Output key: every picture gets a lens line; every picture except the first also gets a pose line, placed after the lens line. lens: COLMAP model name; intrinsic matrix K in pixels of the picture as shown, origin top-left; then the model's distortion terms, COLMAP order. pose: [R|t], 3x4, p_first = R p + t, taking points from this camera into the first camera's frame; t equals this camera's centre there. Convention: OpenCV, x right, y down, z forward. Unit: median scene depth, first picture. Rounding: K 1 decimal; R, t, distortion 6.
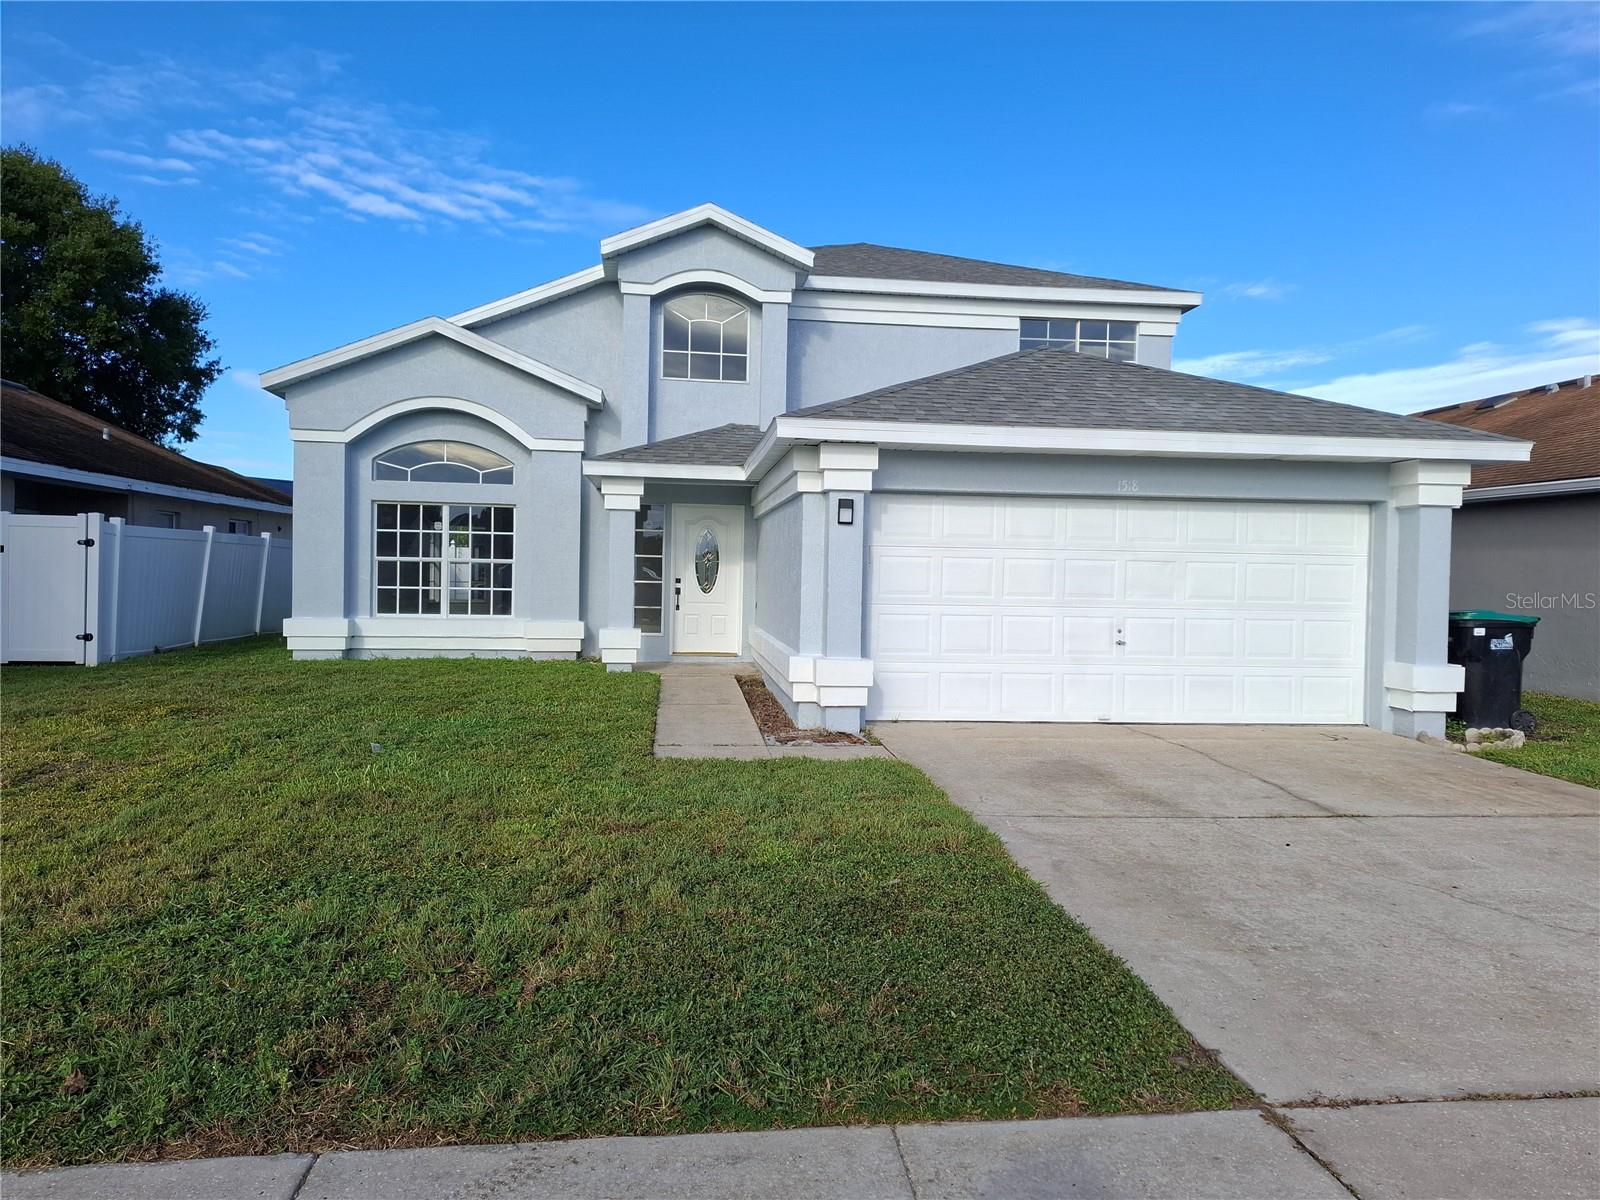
lens RADIAL K [[1110.5, 0, 828.2], [0, 1110.5, 593.9], [0, 0, 1]] dist [0.064040, -0.000021]
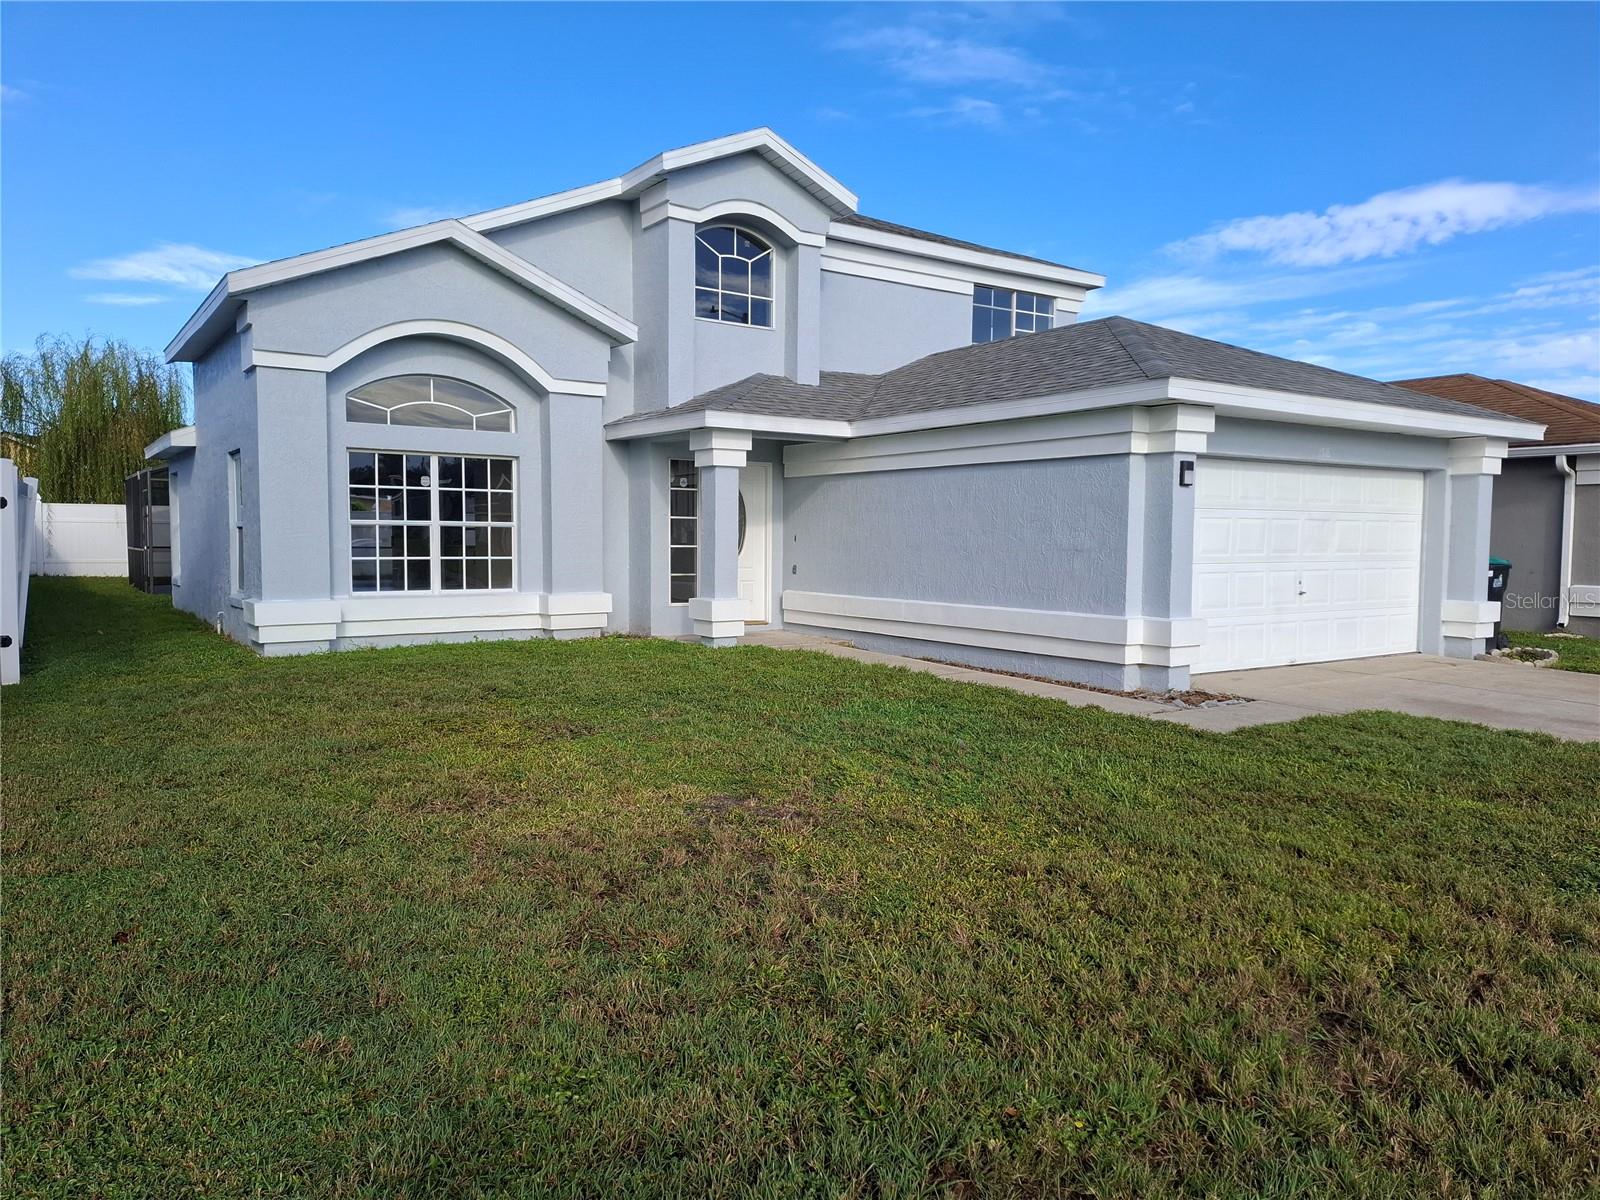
lens RADIAL K [[1103.8, 0, 800.0], [0, 1103.8, 600.0], [0, 0, 1]] dist [0.047176, -0.000004]
pose [[0.889832, -0.039681, 0.454559, -0.485167], [0.018809, 0.998555, 0.050348, -0.010501], [-0.455900, -0.036251, 0.889292, 0.162211]]
